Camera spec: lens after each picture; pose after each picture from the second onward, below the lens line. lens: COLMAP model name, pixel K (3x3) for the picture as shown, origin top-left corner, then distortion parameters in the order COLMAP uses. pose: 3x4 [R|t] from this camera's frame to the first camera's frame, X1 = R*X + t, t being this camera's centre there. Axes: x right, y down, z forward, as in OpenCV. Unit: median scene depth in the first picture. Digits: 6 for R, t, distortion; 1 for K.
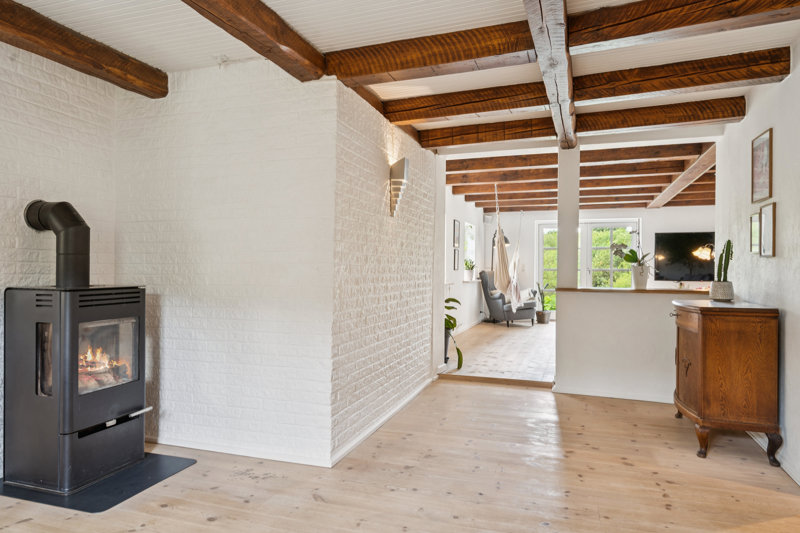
lens RADIAL K [[495.3, 0, 396.0], [0, 495.3, 269.5], [0, 0, 1]] dist [0.010471, 0.001348]
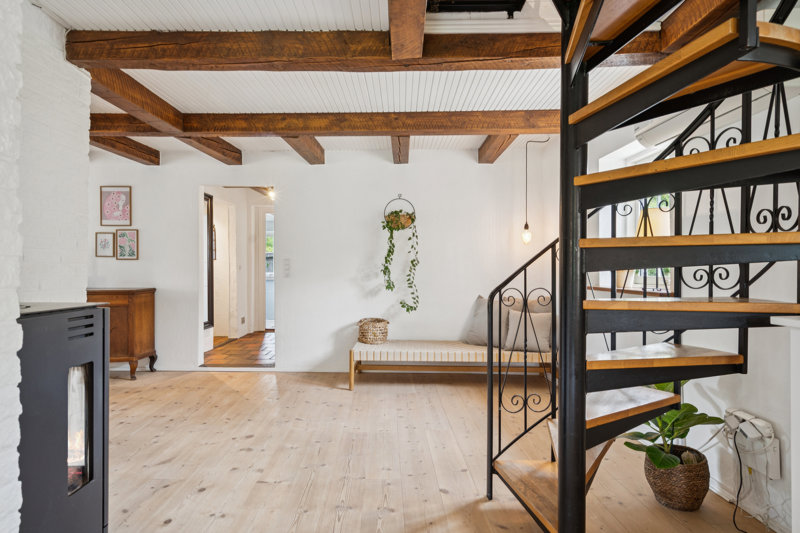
lens RADIAL K [[474.4, 0, 399.7], [0, 474.4, 266.2], [0, 0, 1]] dist [-0.001673, -0.000561]
pose [[-0.349212, -0.004062, 0.937035, -1.042331], [-0.000090, 0.999991, 0.004301, -0.009606], [-0.937044, 0.001418, -0.349209, 0.642111]]
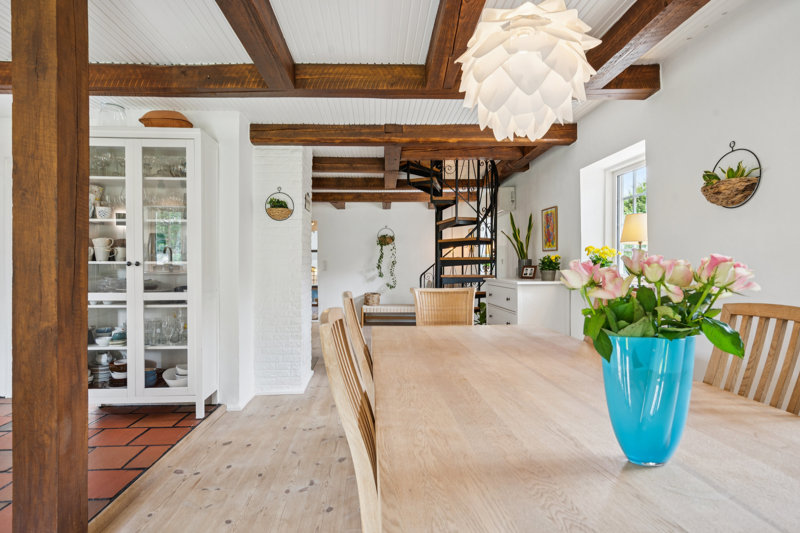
lens RADIAL K [[438.5, 0, 399.9], [0, 438.5, 264.8], [0, 0, 1]] dist [0.000037, 0.000000]
pose [[-0.389794, -0.006296, 0.920881, -2.071511], [-0.000600, 0.999978, 0.006583, -0.019278], [-0.920902, 0.002013, -0.389789, 1.059861]]
